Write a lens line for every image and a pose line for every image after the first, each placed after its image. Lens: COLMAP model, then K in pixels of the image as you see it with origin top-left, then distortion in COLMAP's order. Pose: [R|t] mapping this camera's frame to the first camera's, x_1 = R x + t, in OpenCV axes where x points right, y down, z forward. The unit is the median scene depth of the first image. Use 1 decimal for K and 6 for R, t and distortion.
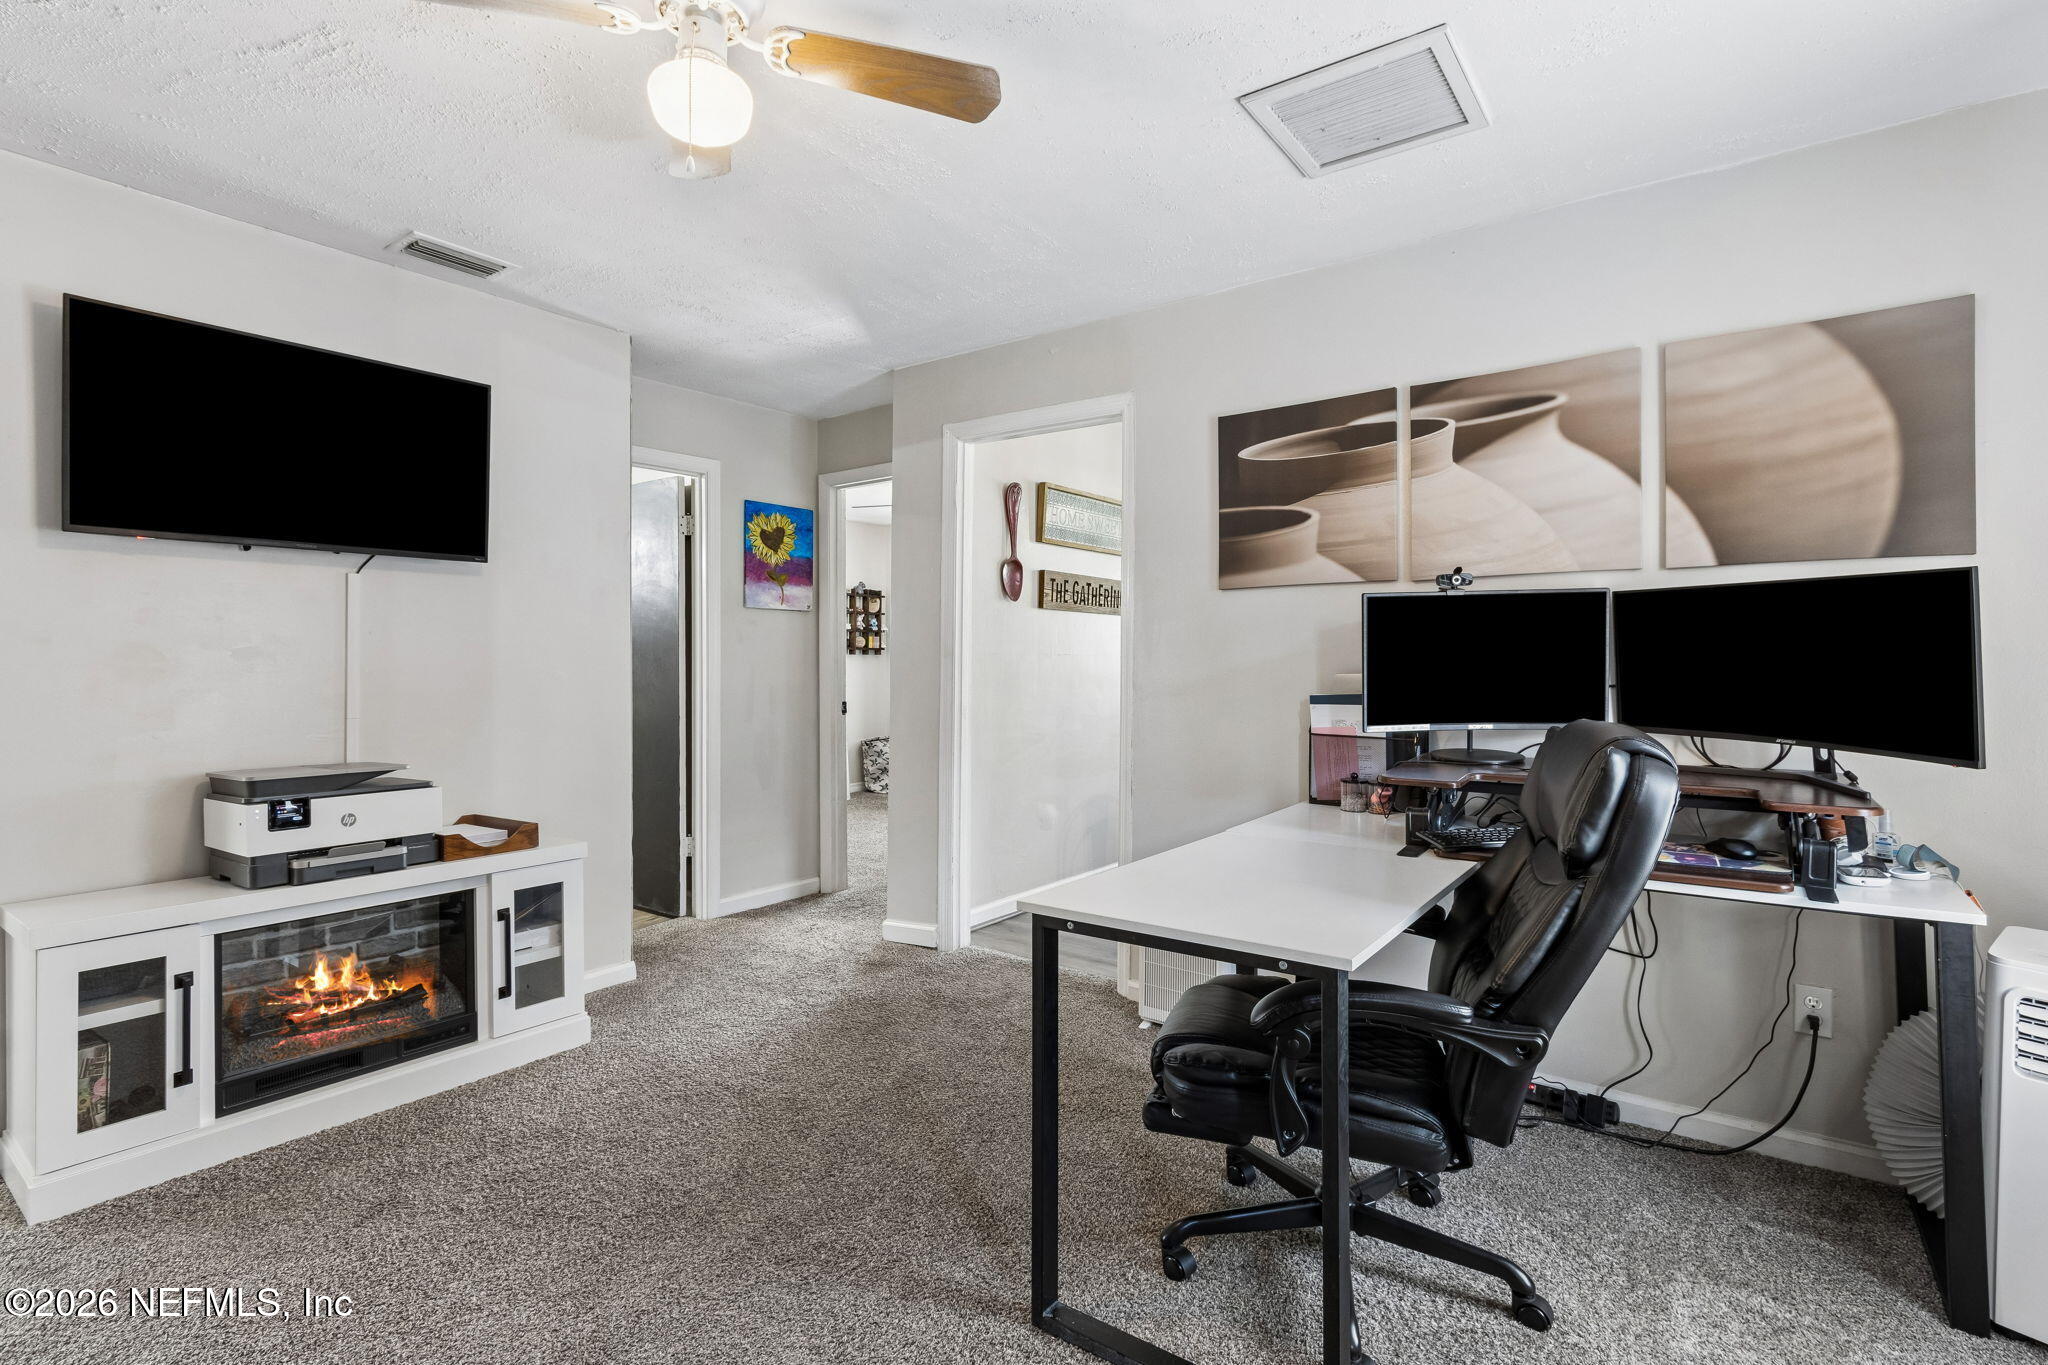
lens RADIAL K [[961.6, 0, 1024.1], [0, 961.6, 663.3], [0, 0, 1]] dist [0.002315, 0.000641]
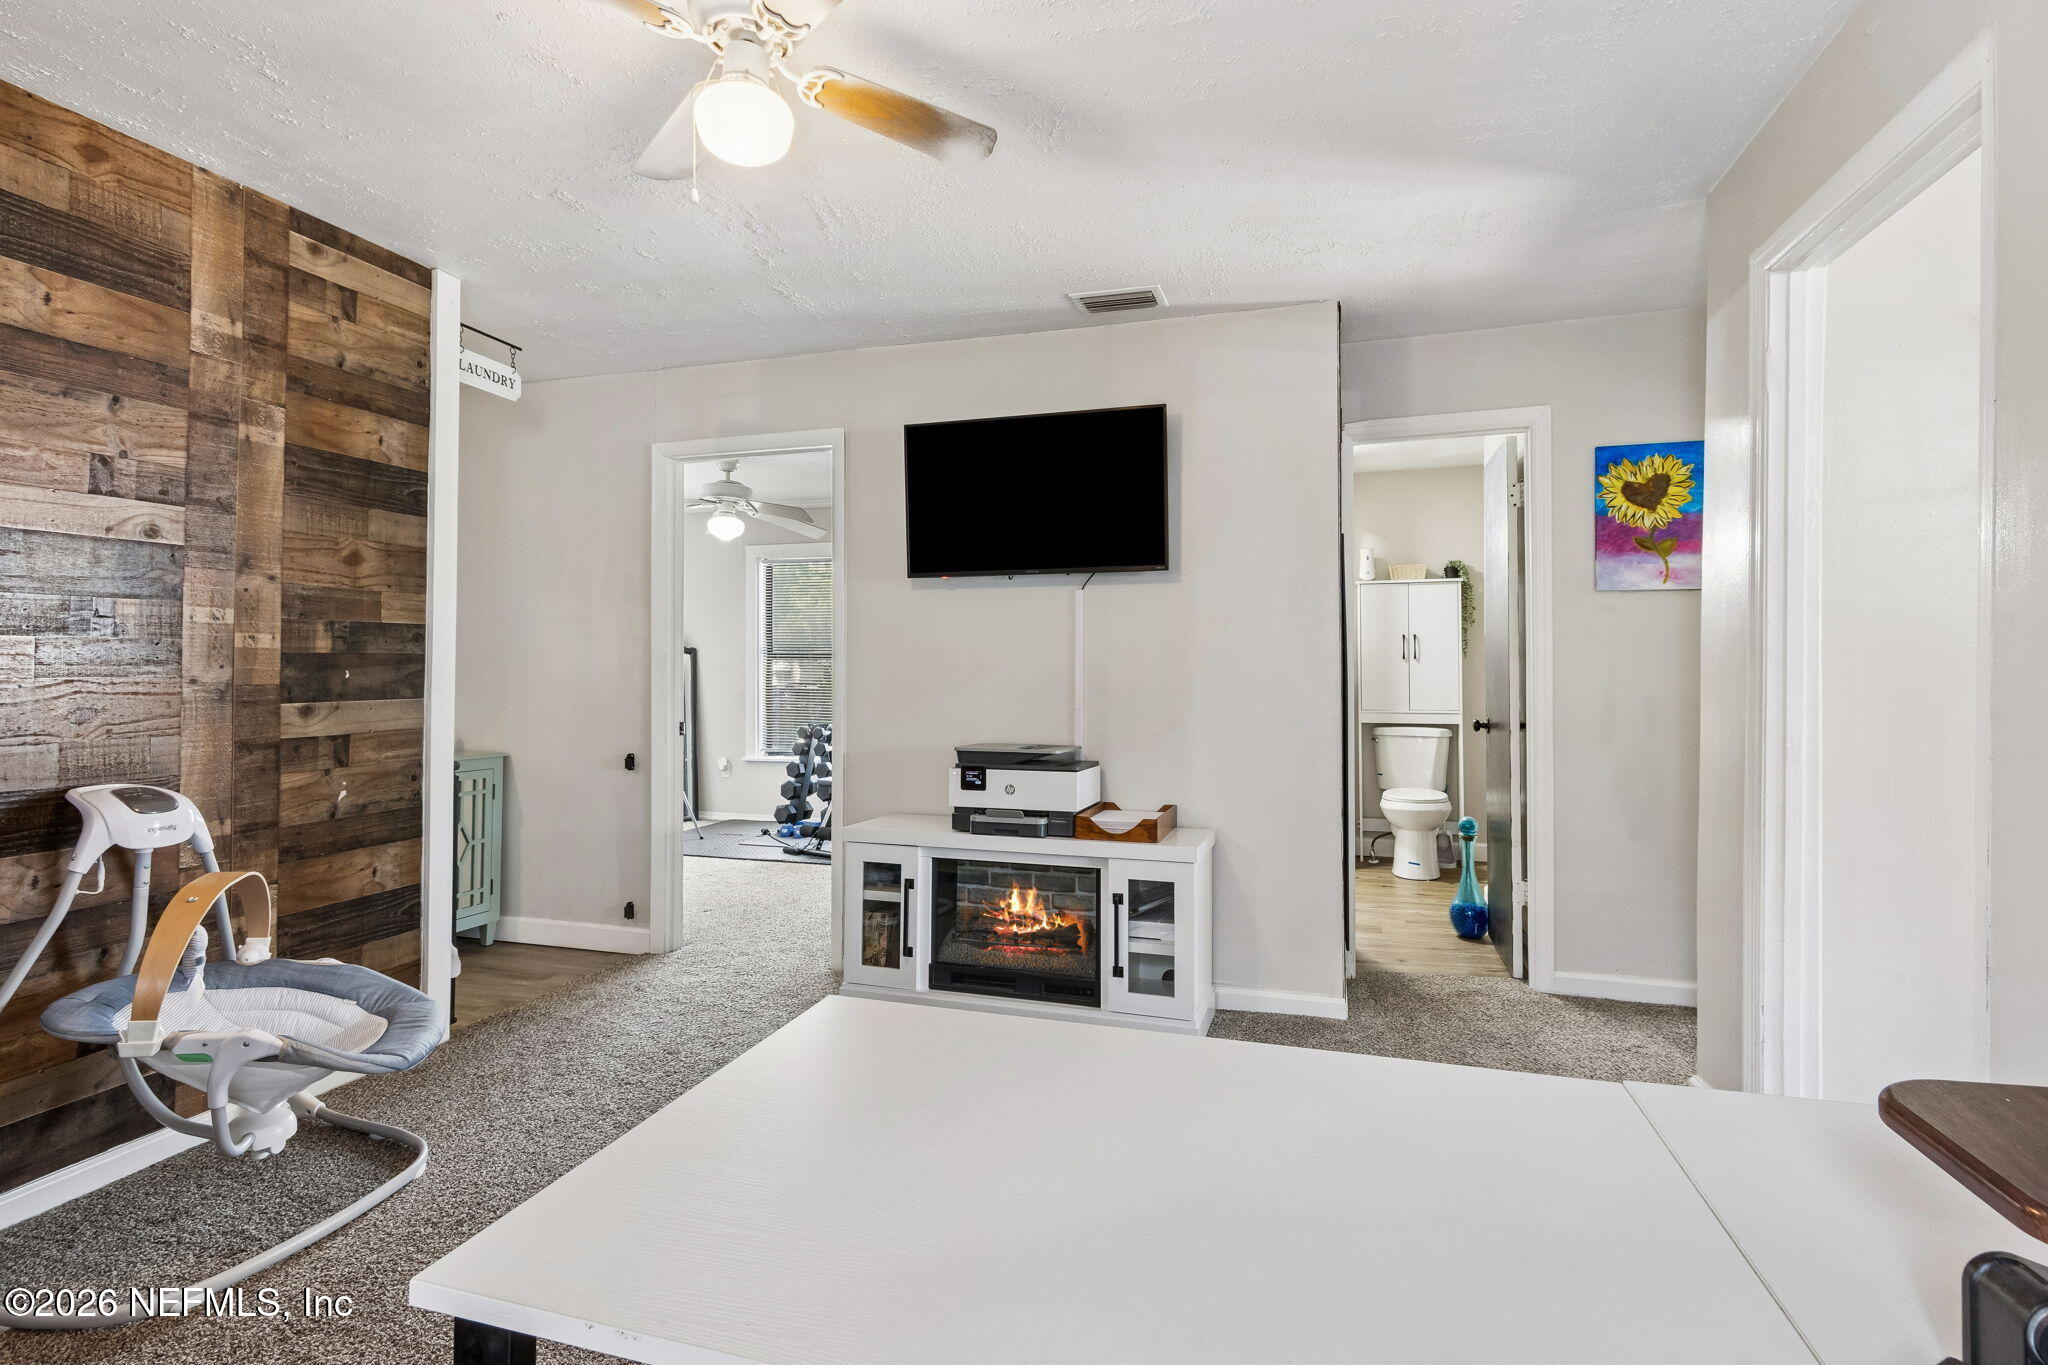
lens RADIAL K [[961.6, 0, 1033.3], [0, 961.6, 656.1], [0, 0, 1]] dist [0.002315, 0.000641]
pose [[0.338069, -0.006389, -0.941099, 0.420990], [-0.003302, 0.999963, -0.007975, 0.000071], [0.941115, 0.005803, 0.338036, 0.531450]]
